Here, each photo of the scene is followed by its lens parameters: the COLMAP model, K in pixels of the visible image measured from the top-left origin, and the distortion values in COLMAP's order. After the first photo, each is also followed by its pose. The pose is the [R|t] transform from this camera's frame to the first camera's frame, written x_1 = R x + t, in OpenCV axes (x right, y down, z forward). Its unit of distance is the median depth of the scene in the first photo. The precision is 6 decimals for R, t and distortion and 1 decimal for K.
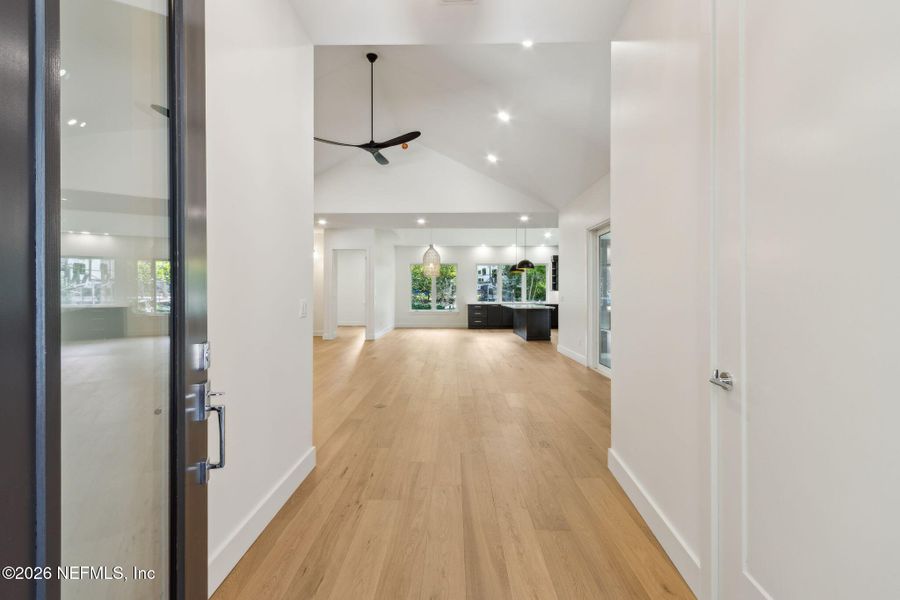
lens RADIAL K [[420.3, 0, 449.7], [0, 420.3, 296.0], [0, 0, 1]] dist [-0.000047, -0.000006]
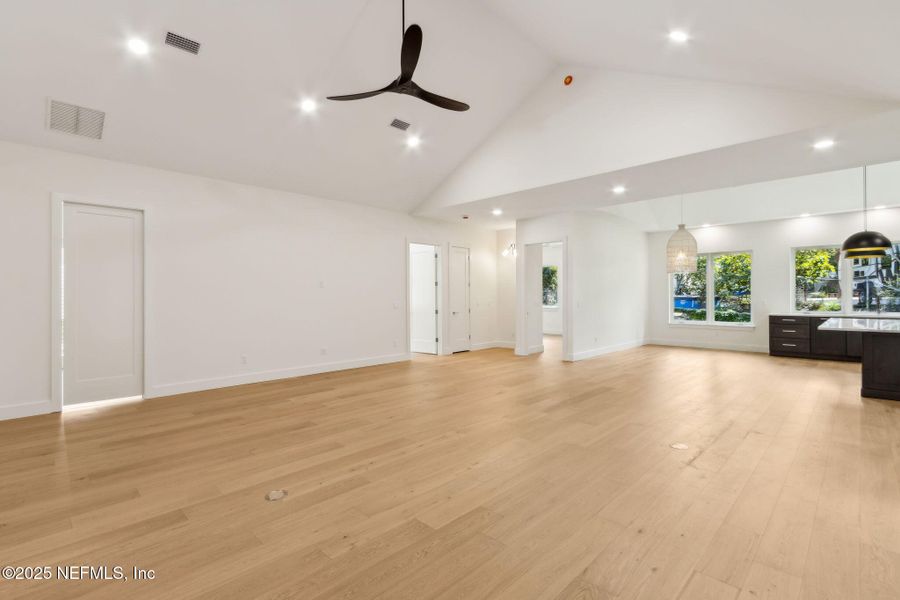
lens RADIAL K [[420.3, 0, 441.4], [0, 420.3, 298.1], [0, 0, 1]] dist [-0.000047, -0.000006]
pose [[0.708344, -0.002668, -0.705862, 0.139052], [0.003017, 0.999995, -0.000752, -0.006442], [0.705861, -0.001596, 0.708349, 0.234872]]
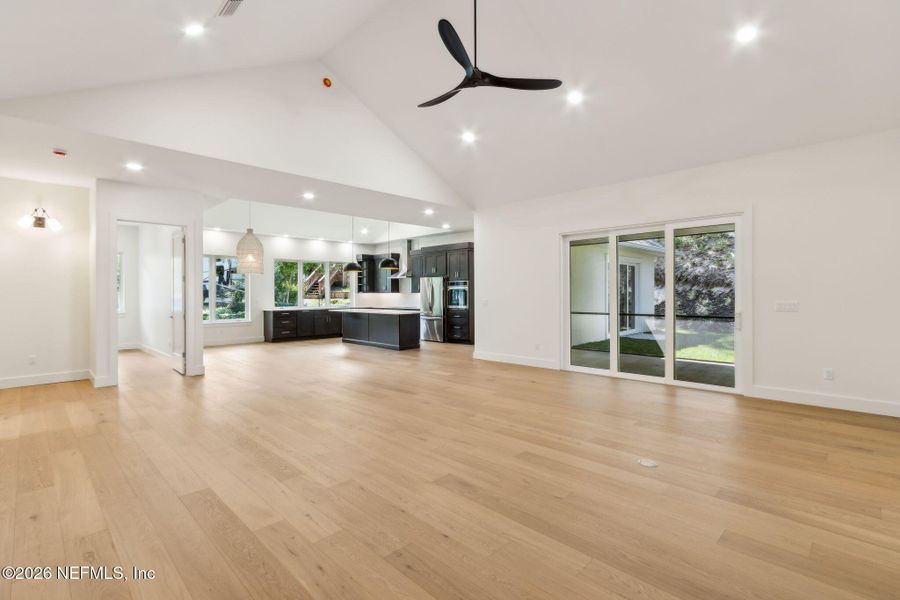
lens RADIAL K [[420.3, 0, 447.2], [0, 420.3, 296.7], [0, 0, 1]] dist [-0.000047, -0.000006]
pose [[0.703276, -0.011167, 0.710829, -0.280205], [0.010194, 0.999932, 0.005624, -0.007503], [-0.710844, 0.003291, 0.703342, 0.236161]]
